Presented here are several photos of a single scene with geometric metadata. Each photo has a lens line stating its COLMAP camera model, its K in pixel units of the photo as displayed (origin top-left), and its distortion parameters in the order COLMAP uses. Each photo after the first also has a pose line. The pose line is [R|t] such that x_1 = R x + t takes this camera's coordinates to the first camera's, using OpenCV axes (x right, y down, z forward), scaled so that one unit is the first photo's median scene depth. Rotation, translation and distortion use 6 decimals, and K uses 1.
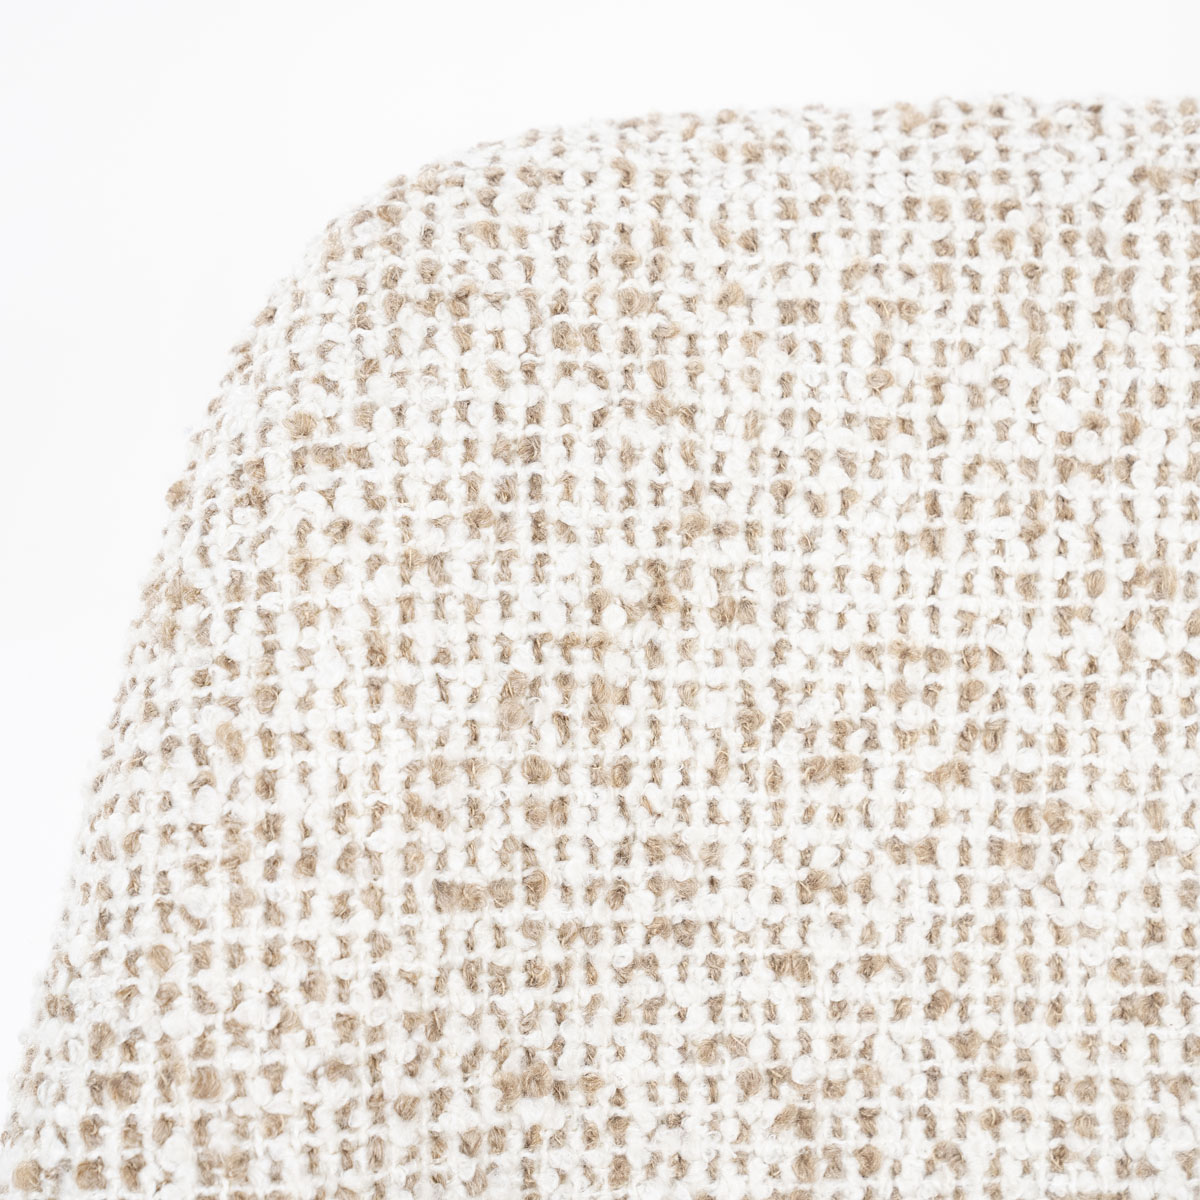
lens RADIAL K [[3474.8, 0, 603.3], [0, 3474.8, 600.2], [0, 0, 1]] dist [0.230387, 0.000000]
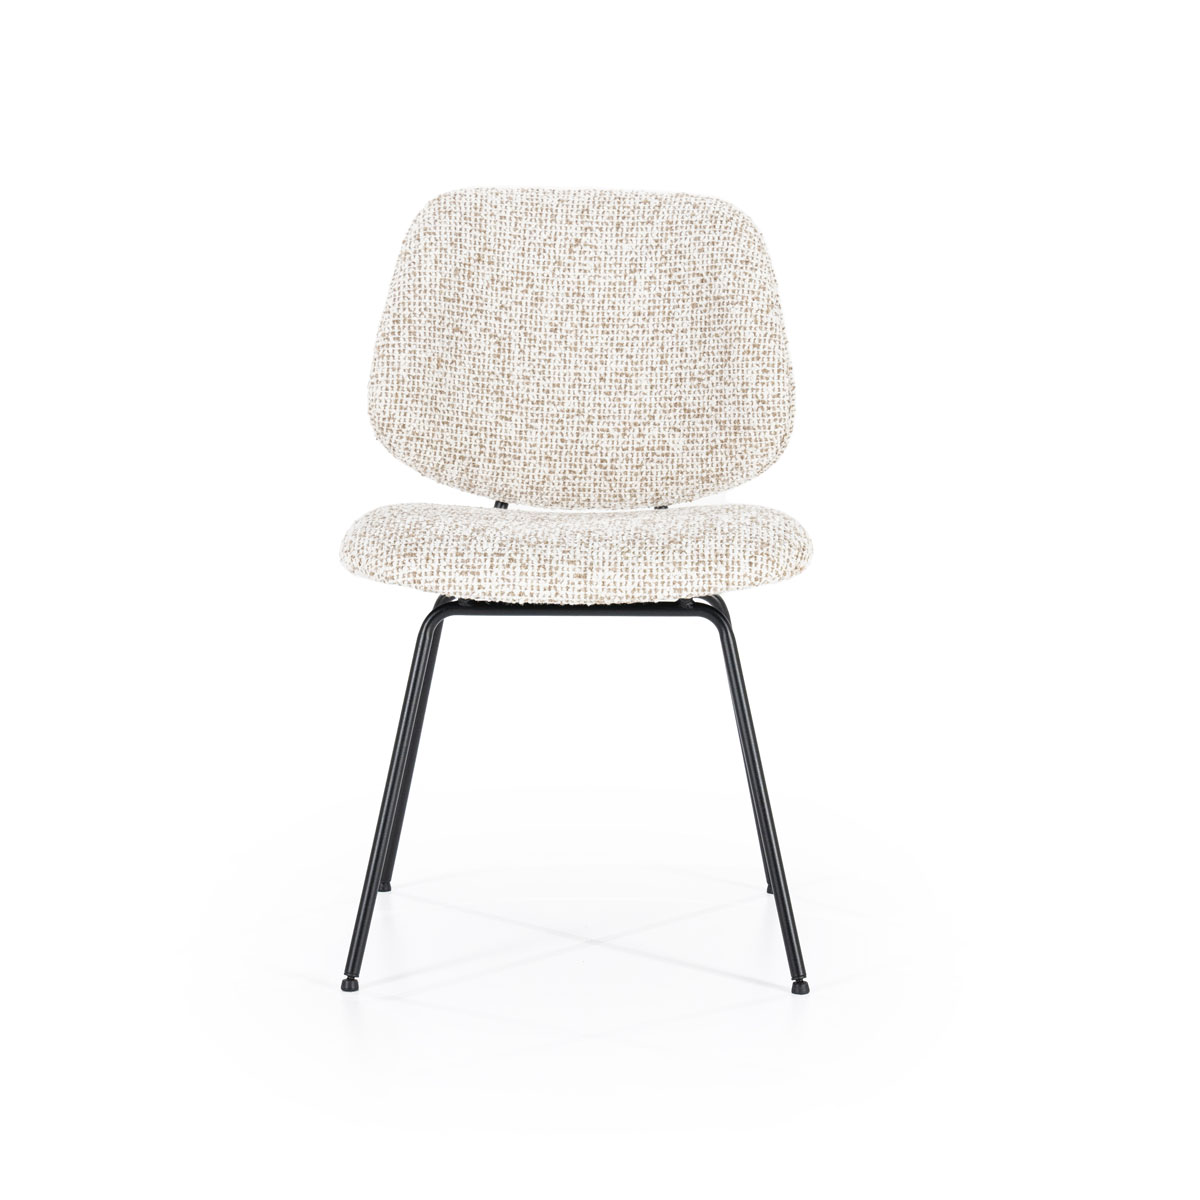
lens RADIAL K [[3474.8, 0, 598.1], [0, 3474.8, 599.7], [0, 0, 1]] dist [0.230387, 0.000000]
pose [[0.998726, 0.033534, 0.037721, 0.013696], [-0.030133, 0.995720, -0.087376, 1.169980], [-0.040489, 0.086128, 0.995461, -5.310512]]
